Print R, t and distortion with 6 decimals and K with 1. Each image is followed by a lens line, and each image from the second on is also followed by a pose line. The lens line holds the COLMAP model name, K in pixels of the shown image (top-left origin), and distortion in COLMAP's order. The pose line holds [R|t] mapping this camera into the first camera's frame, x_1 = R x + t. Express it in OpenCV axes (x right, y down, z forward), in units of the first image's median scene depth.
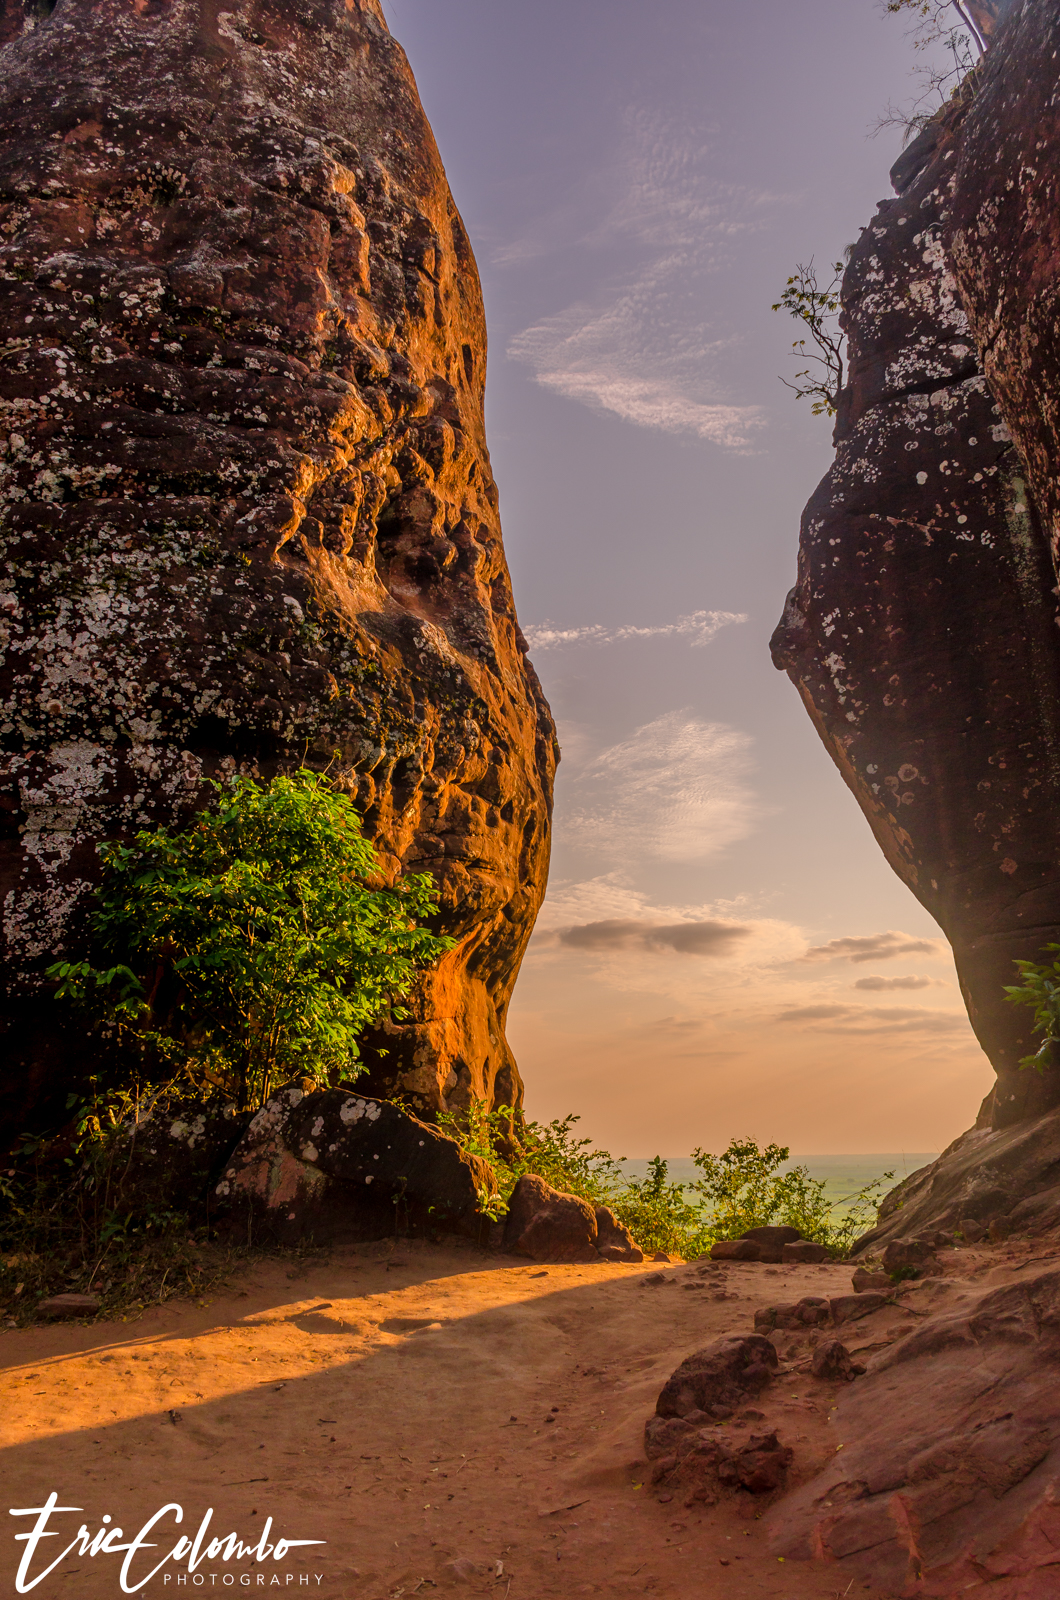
lens RADIAL K [[1317.1, 0, 528.9], [0, 1317.1, 801.7], [0, 0, 1]] dist [0.004240, 0.009800]
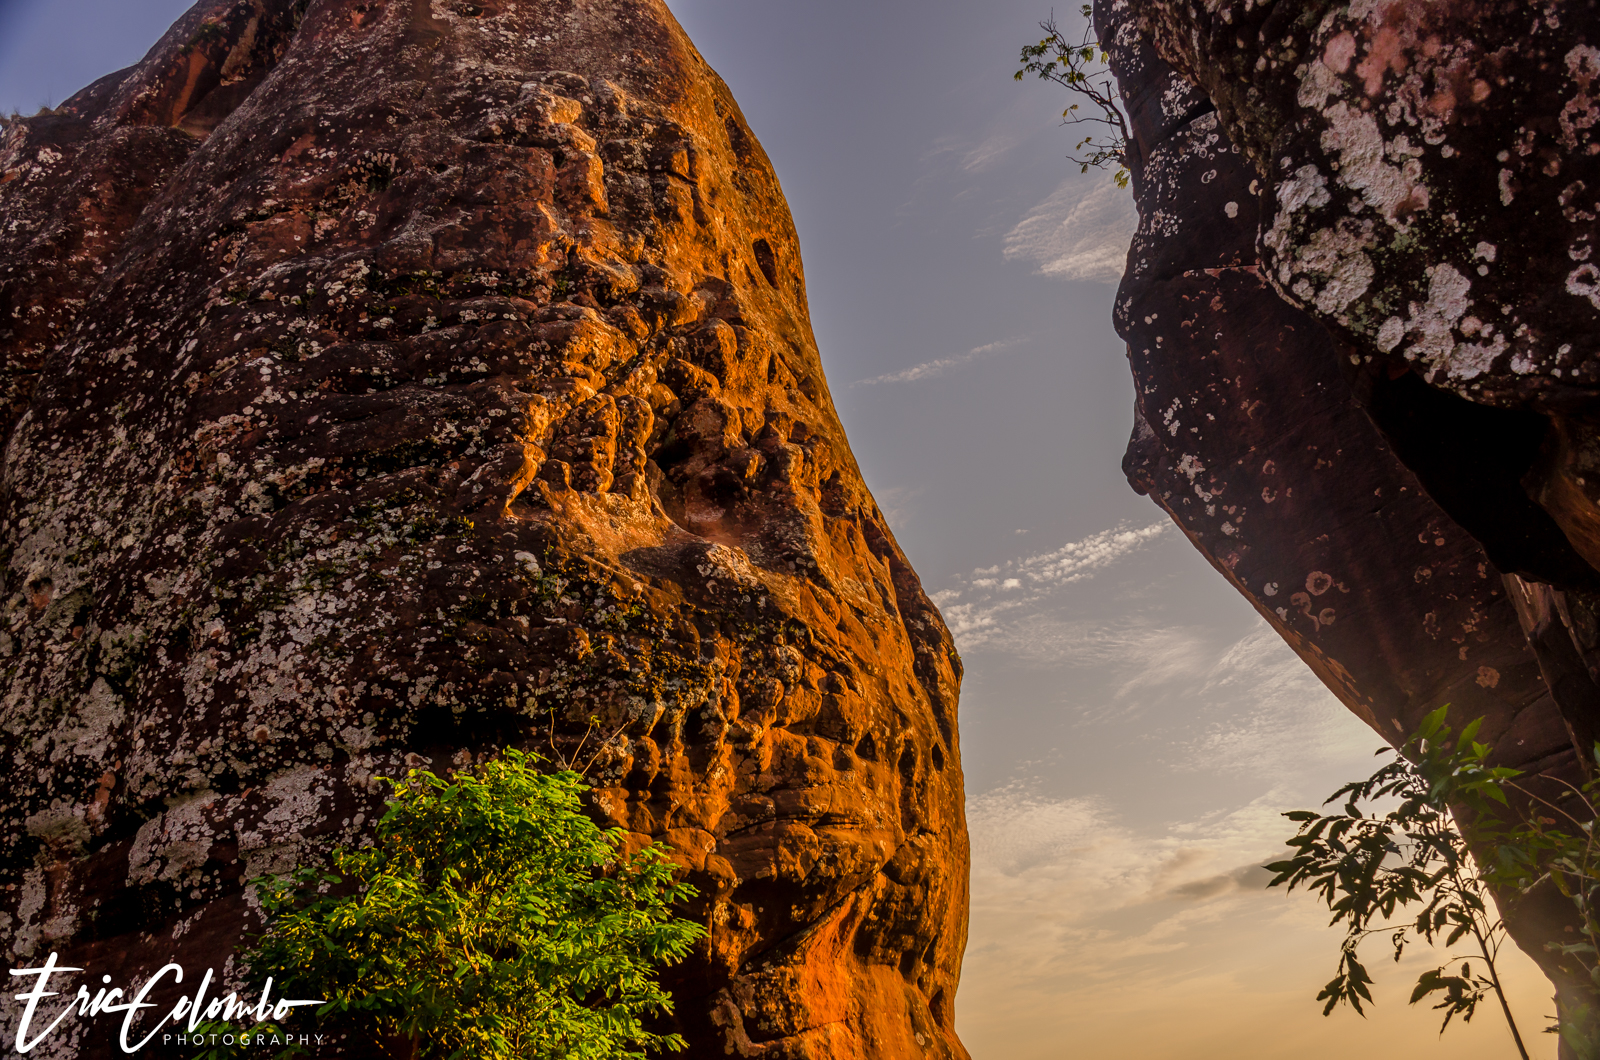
lens RADIAL K [[1400.1, 0, 800.5], [0, 1400.1, 527.7], [0, 0, 1]] dist [-0.032124, 0.007387]
pose [[0.940010, -0.242178, -0.240272, 0.204162], [0.196480, 0.960095, -0.199028, 0.045121], [0.278885, 0.139880, 0.950083, 0.172156]]
